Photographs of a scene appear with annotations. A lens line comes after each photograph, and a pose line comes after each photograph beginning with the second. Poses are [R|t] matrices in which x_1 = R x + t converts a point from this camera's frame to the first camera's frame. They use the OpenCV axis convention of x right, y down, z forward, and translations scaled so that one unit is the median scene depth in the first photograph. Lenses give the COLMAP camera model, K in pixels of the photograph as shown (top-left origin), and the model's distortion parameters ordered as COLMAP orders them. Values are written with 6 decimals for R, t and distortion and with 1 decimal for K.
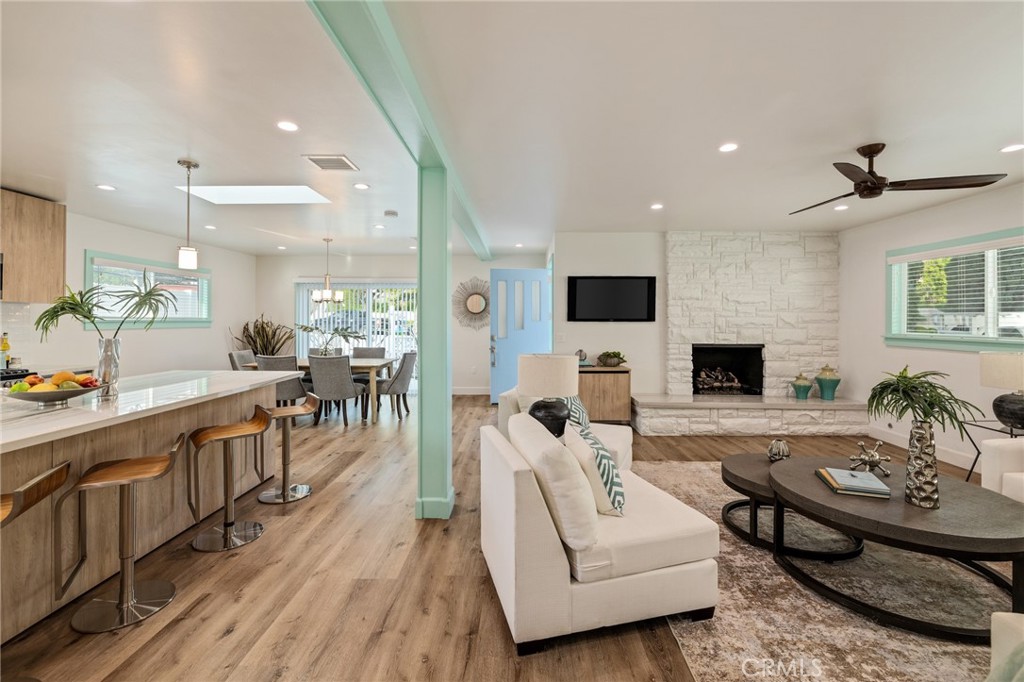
lens RADIAL K [[439.3, 0, 515.4], [0, 439.3, 320.7], [0, 0, 1]] dist [0.001269, -0.000056]
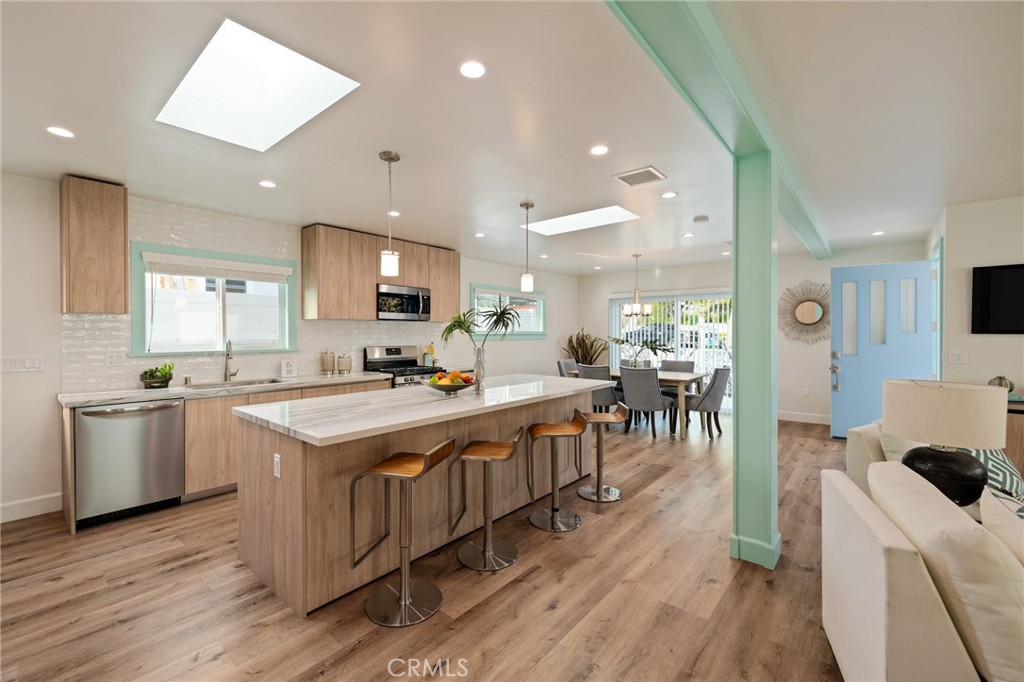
lens RADIAL K [[429.8, 0, 510.3], [0, 429.8, 336.6], [0, 0, 1]] dist [-0.004807, -0.000099]
pose [[0.769674, 0.002933, -0.638430, -0.010116], [0.002441, 0.999969, 0.007537, -0.001587], [0.638432, -0.007359, 0.769643, 0.028930]]
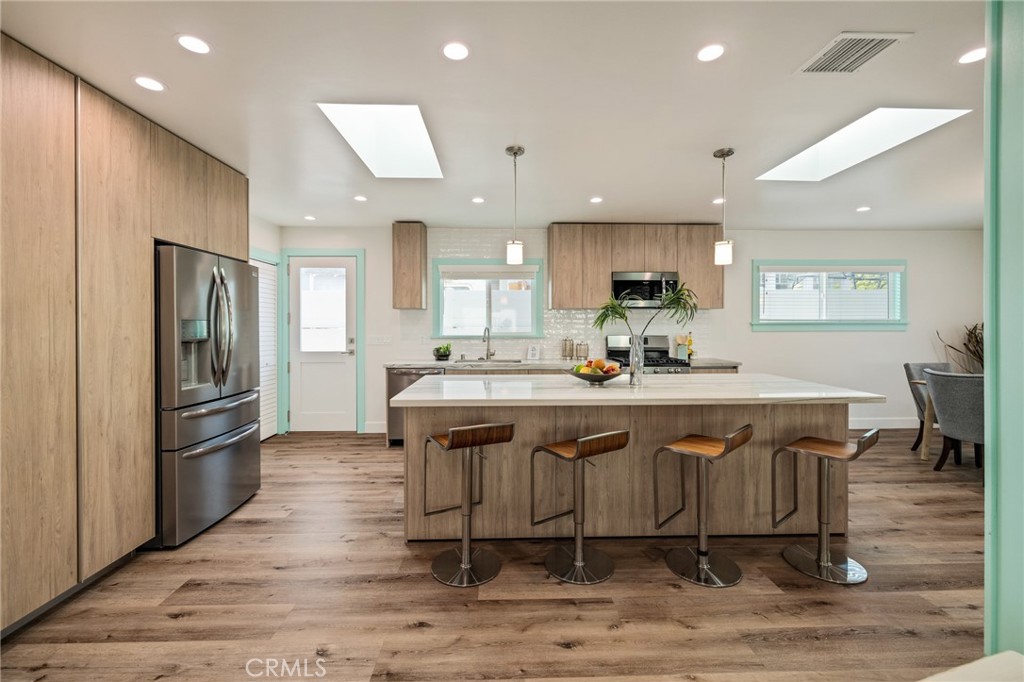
lens RADIAL K [[430.7, 0, 509.9], [0, 430.7, 328.8], [0, 0, 1]] dist [-0.000050, -0.000310]
pose [[0.038953, 0.004188, -0.999232, 0.098160], [0.001196, 0.999990, 0.004238, 0.009105], [0.999240, -0.001360, 0.038947, 0.314712]]
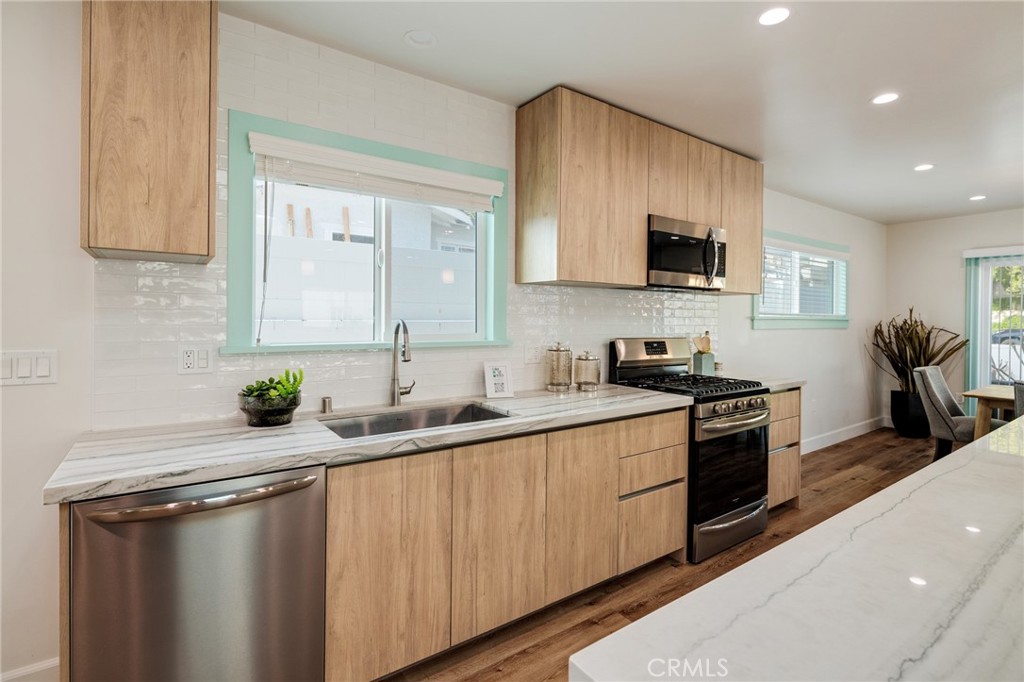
lens RADIAL K [[485.8, 0, 504.6], [0, 485.8, 320.9], [0, 0, 1]] dist [-0.005268, -0.000396]
pose [[0.581270, 0.005954, -0.813689, -0.502819], [-0.008038, 0.999966, 0.001575, 0.007479], [0.813671, 0.005625, 0.581299, 0.128890]]
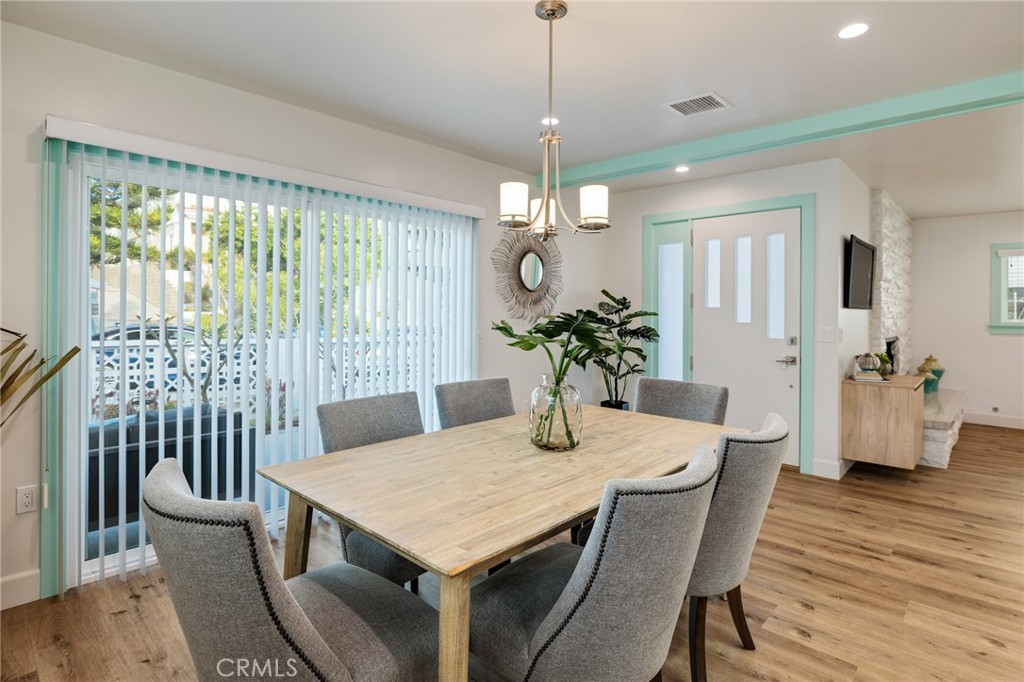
lens RADIAL K [[528.0, 0, 509.0], [0, 528.0, 310.3], [0, 0, 1]] dist [-0.001007, 0.000210]
pose [[0.675900, 0.005538, 0.736973, -0.834915], [-0.006293, 0.999979, -0.001743, 0.009845], [-0.736967, -0.003460, 0.675920, 0.955461]]
